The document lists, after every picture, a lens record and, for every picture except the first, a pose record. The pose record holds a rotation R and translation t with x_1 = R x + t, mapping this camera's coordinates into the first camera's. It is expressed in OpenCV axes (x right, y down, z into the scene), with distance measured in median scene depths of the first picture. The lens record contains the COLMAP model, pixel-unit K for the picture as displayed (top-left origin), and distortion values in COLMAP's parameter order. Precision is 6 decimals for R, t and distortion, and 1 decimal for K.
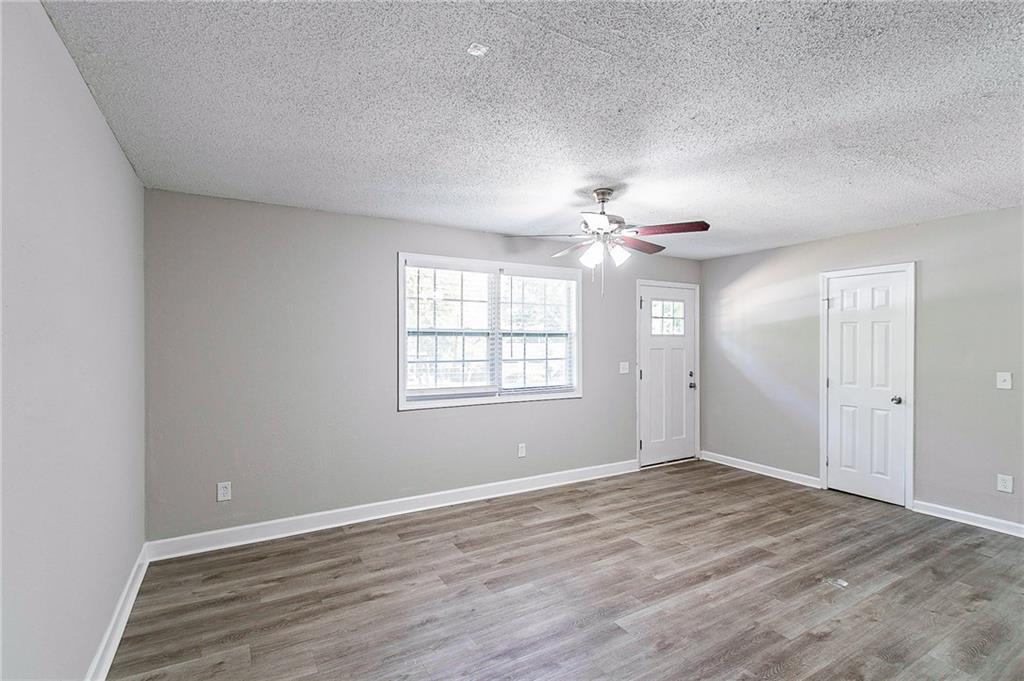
lens RADIAL K [[480.5, 0, 512.8], [0, 480.5, 338.1], [0, 0, 1]] dist [-0.006286, 0.001618]
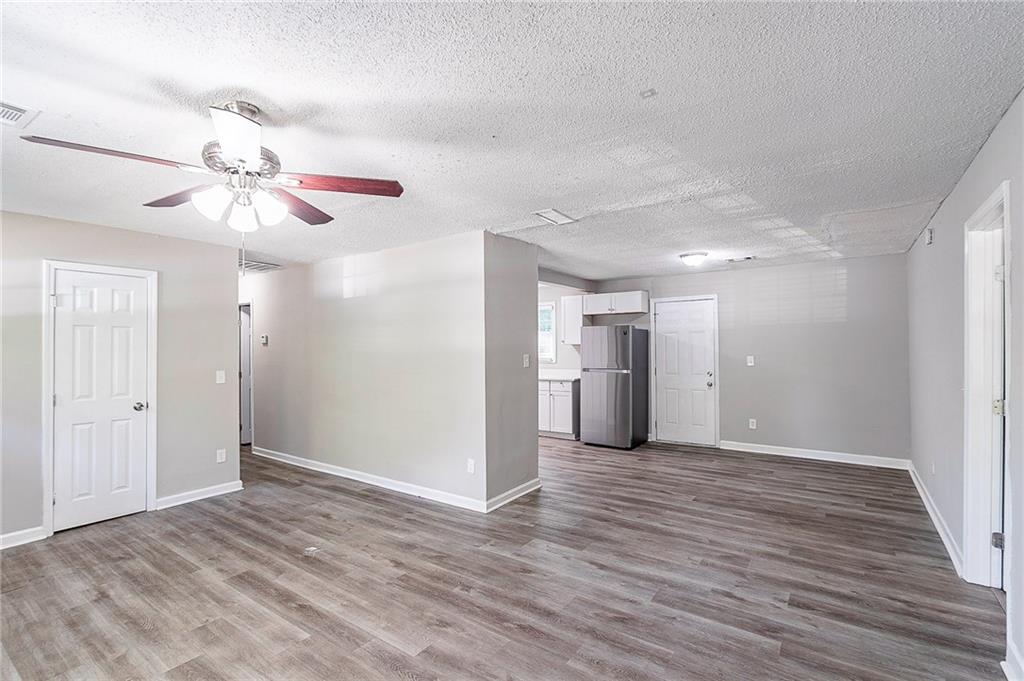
lens RADIAL K [[480.5, 0, 491.5], [0, 480.5, 344.9], [0, 0, 1]] dist [-0.006286, 0.001618]
pose [[-0.400374, 0.005770, 0.916334, -0.447467], [0.000068, 0.999980, -0.006267, 0.008806], [-0.916352, -0.002447, -0.400366, 0.815809]]
